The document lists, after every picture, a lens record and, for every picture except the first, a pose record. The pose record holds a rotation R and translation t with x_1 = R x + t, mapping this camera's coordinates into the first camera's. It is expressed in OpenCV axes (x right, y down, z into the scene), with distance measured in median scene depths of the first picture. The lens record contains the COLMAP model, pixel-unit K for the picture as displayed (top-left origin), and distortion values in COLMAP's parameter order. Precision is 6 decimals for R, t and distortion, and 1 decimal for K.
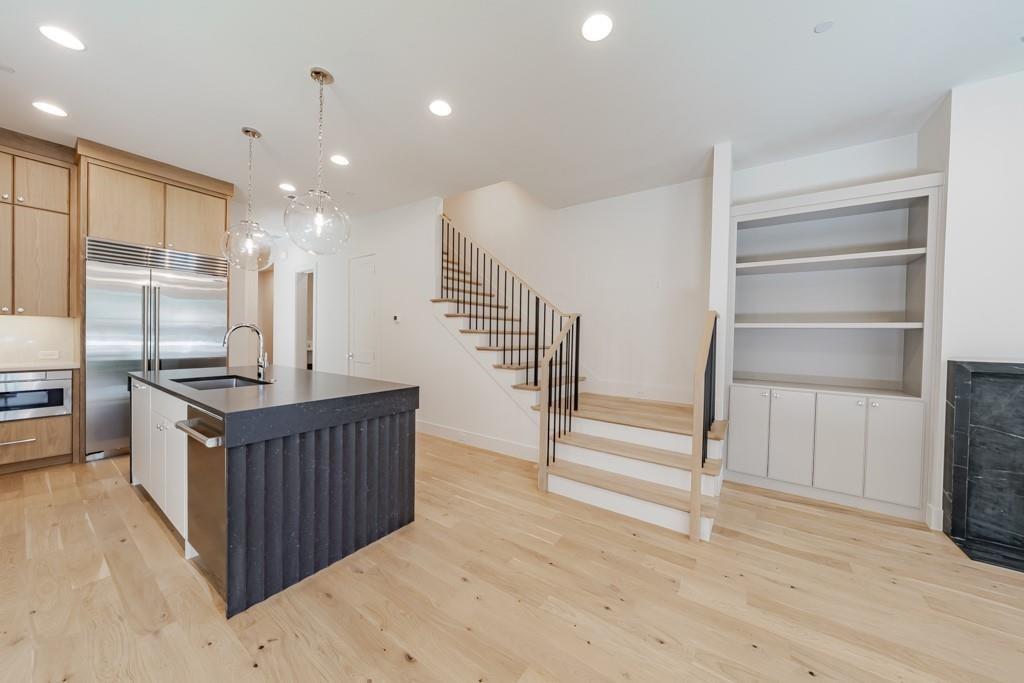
lens RADIAL K [[350.4, 0, 506.5], [0, 350.4, 341.3], [0, 0, 1]] dist [0.002098, 0.000499]
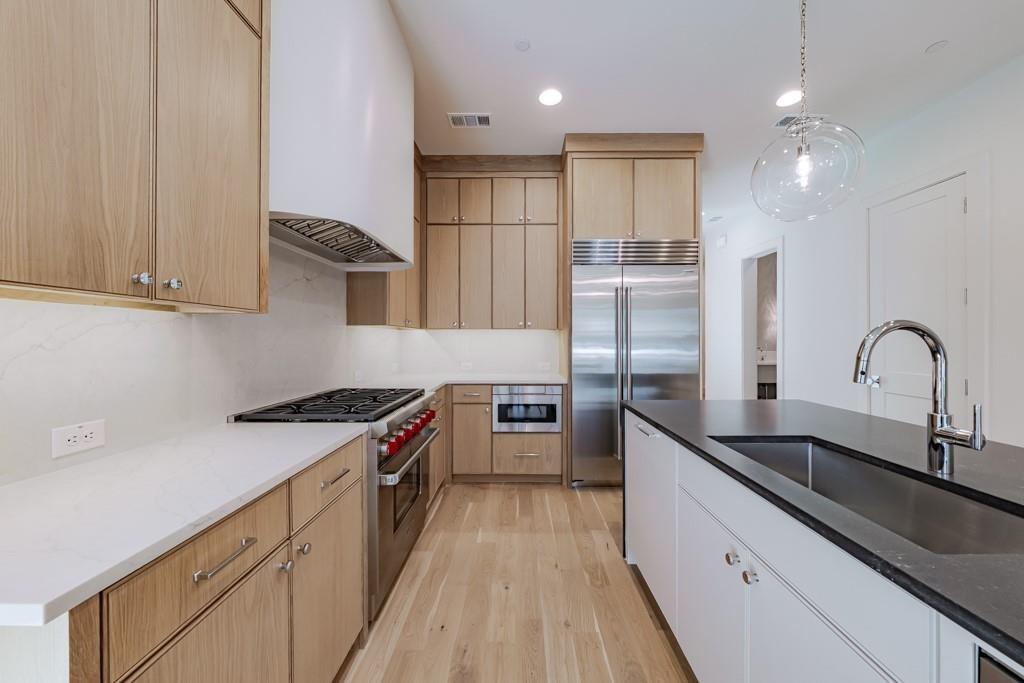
lens RADIAL K [[350.4, 0, 513.5], [0, 350.4, 341.7], [0, 0, 1]] dist [0.002098, 0.000499]
pose [[0.569404, -0.016724, -0.821888, -0.559791], [0.000802, 0.999804, -0.019788, -0.016296], [0.822057, 0.010608, 0.569306, 0.376715]]
